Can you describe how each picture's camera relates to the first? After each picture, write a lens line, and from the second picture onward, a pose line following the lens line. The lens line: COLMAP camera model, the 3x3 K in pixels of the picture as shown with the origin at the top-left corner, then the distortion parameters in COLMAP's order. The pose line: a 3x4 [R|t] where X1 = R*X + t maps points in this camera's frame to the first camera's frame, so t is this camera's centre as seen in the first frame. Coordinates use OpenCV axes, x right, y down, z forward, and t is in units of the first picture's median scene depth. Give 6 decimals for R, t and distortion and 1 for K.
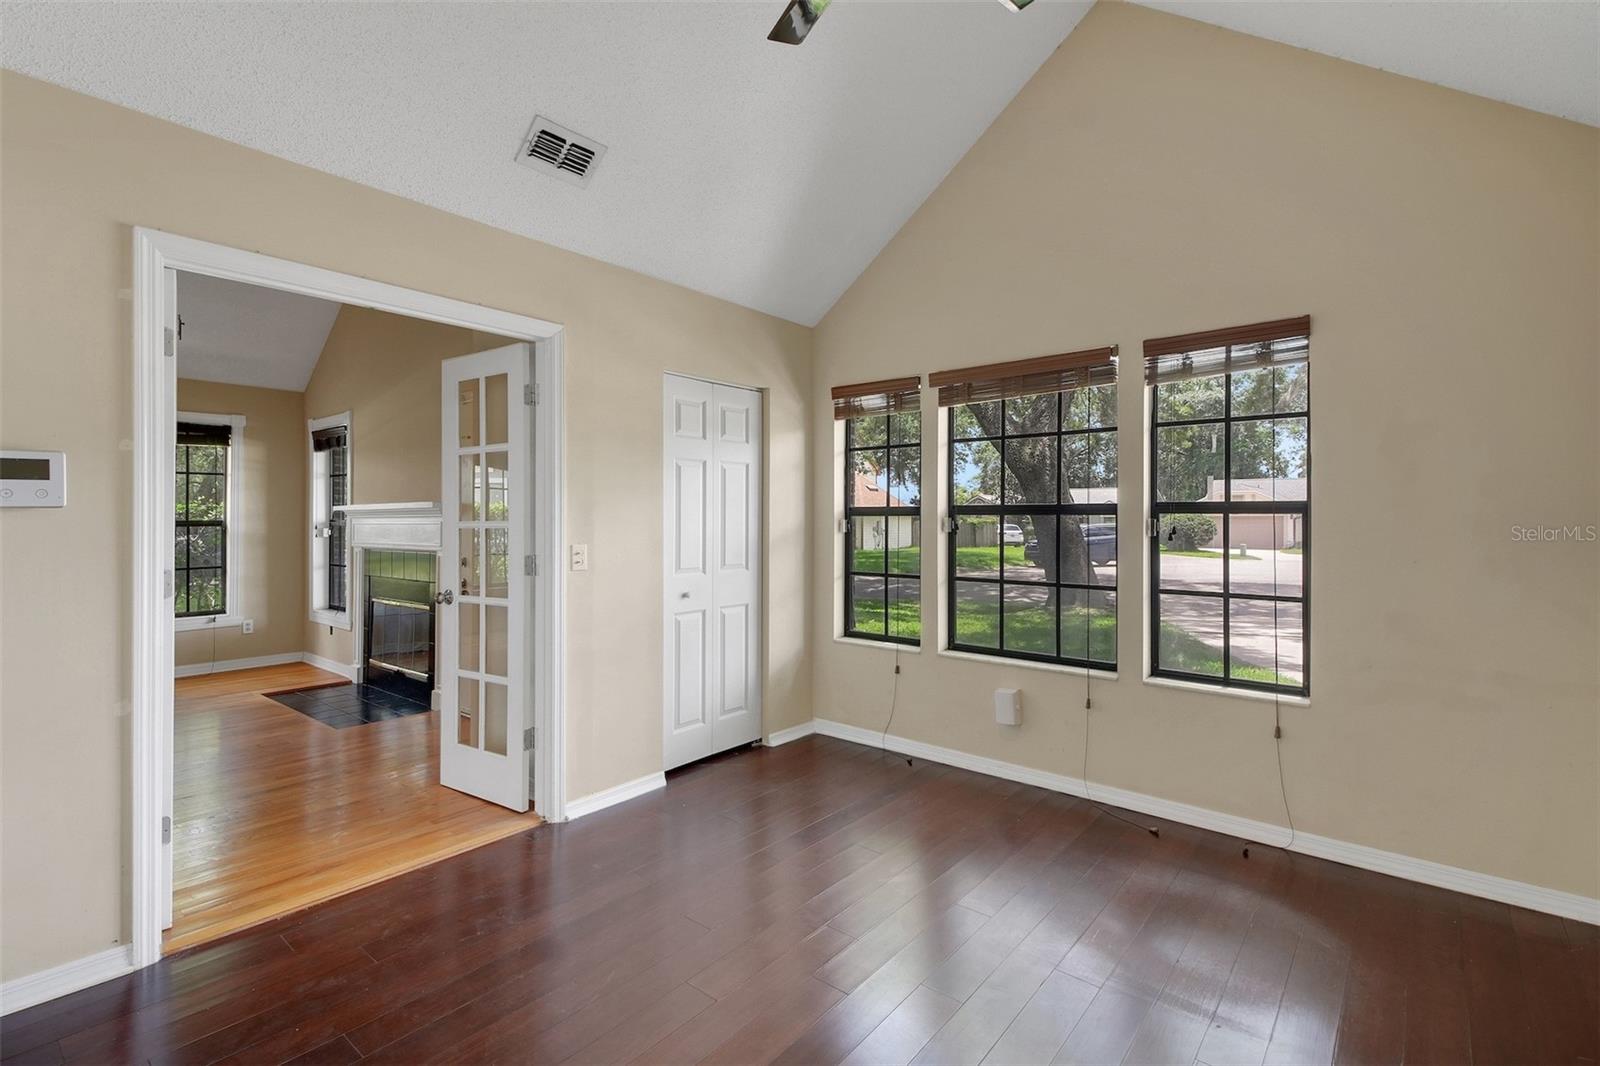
lens RADIAL K [[712.6, 0, 800.0], [0, 712.6, 533.0], [0, 0, 1]] dist [-0.000521, -0.000275]
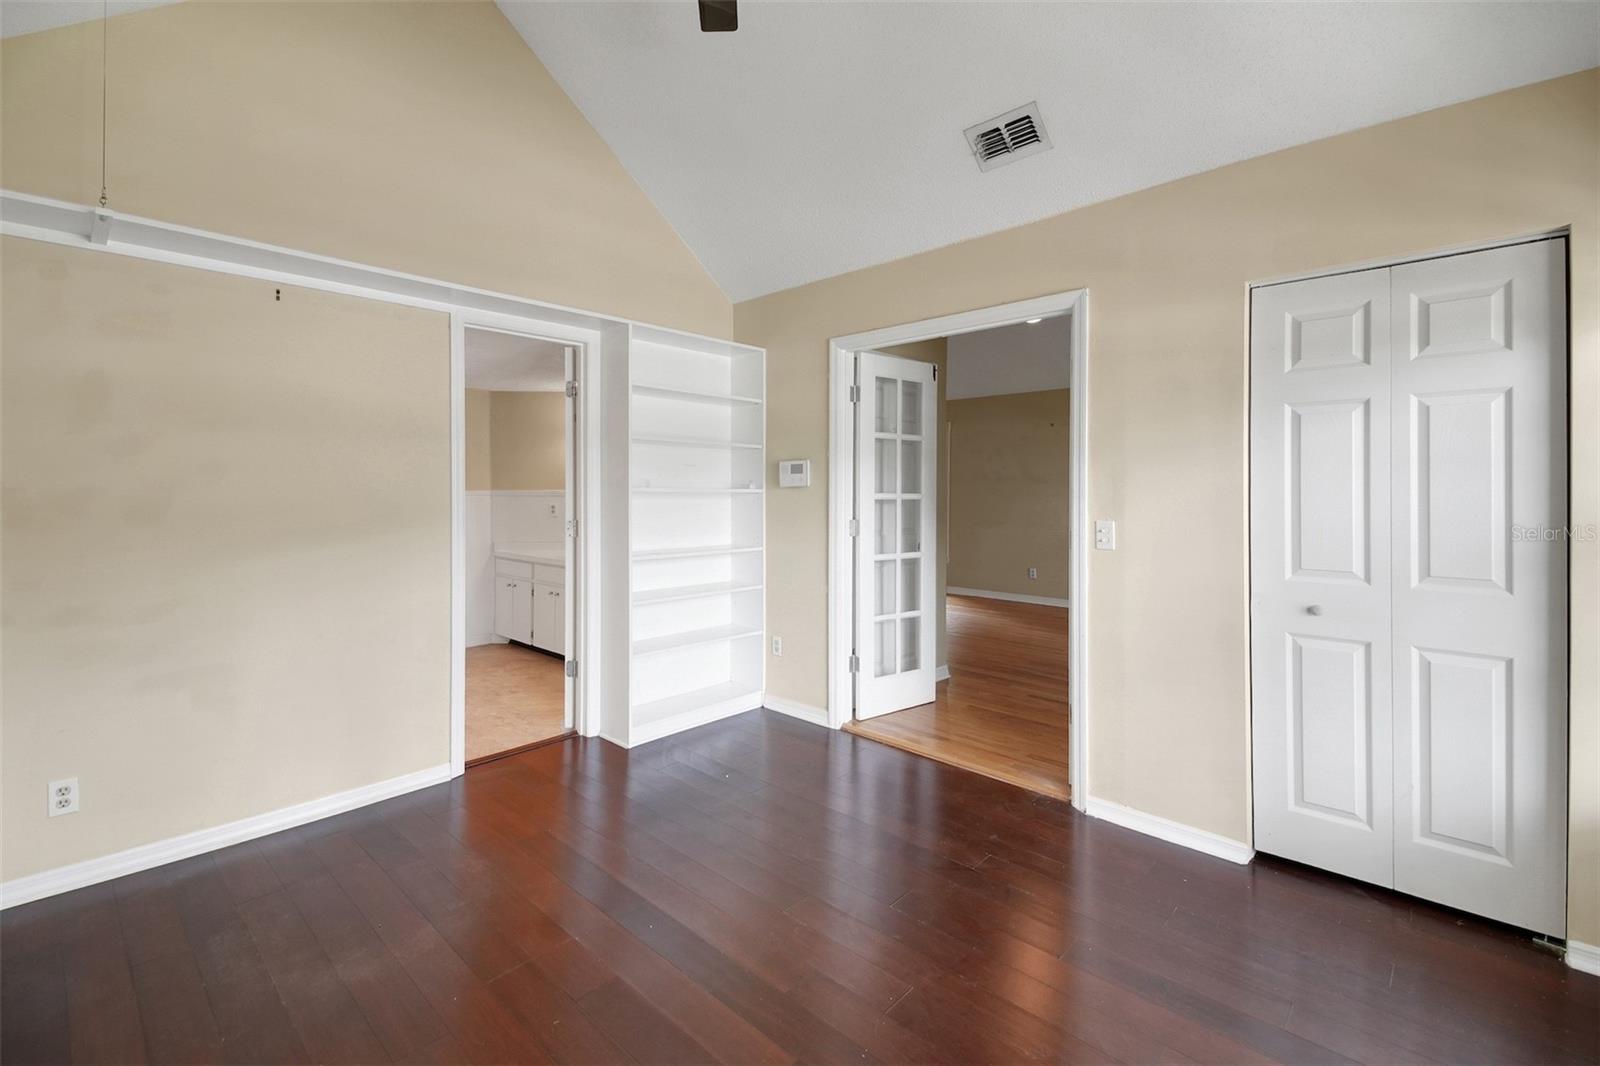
lens RADIAL K [[690.5, 0, 794.0], [0, 690.5, 494.1], [0, 0, 1]] dist [0.003760, 0.000023]
pose [[-0.061940, 0.017234, -0.997931, 0.514213], [-0.013857, 0.999740, 0.018125, -0.025187], [0.997984, 0.014951, -0.061685, 0.569176]]
